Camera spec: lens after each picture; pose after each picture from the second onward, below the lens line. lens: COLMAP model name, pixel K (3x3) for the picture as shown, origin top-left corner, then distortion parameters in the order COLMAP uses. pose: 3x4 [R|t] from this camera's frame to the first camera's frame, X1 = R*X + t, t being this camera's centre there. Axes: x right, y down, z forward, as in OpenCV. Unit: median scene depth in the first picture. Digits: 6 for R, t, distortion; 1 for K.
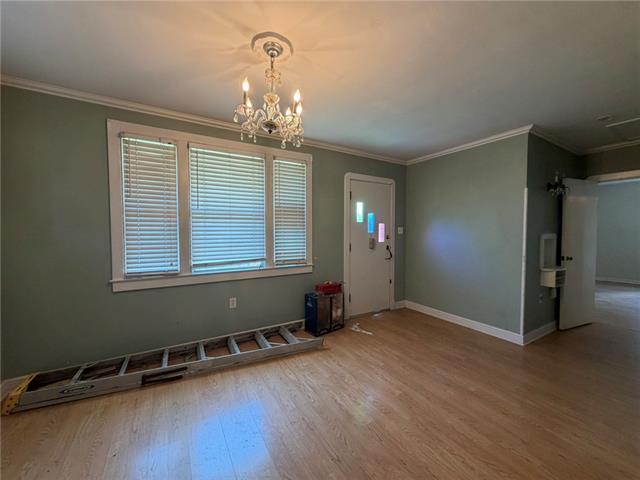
lens RADIAL K [[255.6, 0, 317.4], [0, 255.6, 240.2], [0, 0, 1]] dist [0.000167, 0.000086]
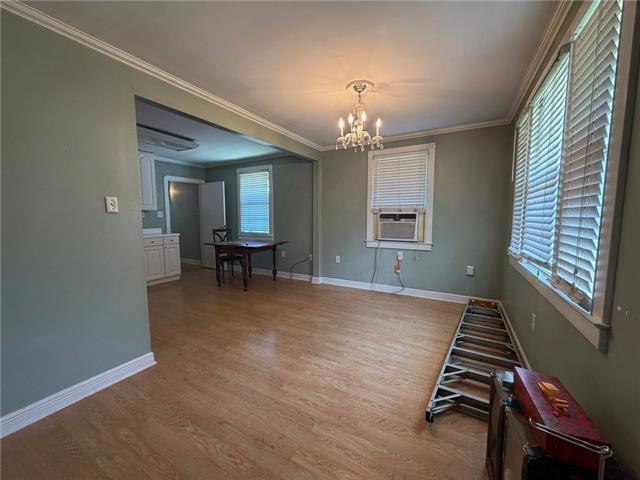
lens RADIAL K [[255.6, 0, 318.5], [0, 255.6, 239.1], [0, 0, 1]] dist [0.000167, 0.000086]
pose [[-0.867073, 0.046019, -0.496051, 0.564239], [-0.016731, 0.992473, 0.121318, -0.040077], [0.497900, 0.113491, -0.859777, 1.576994]]
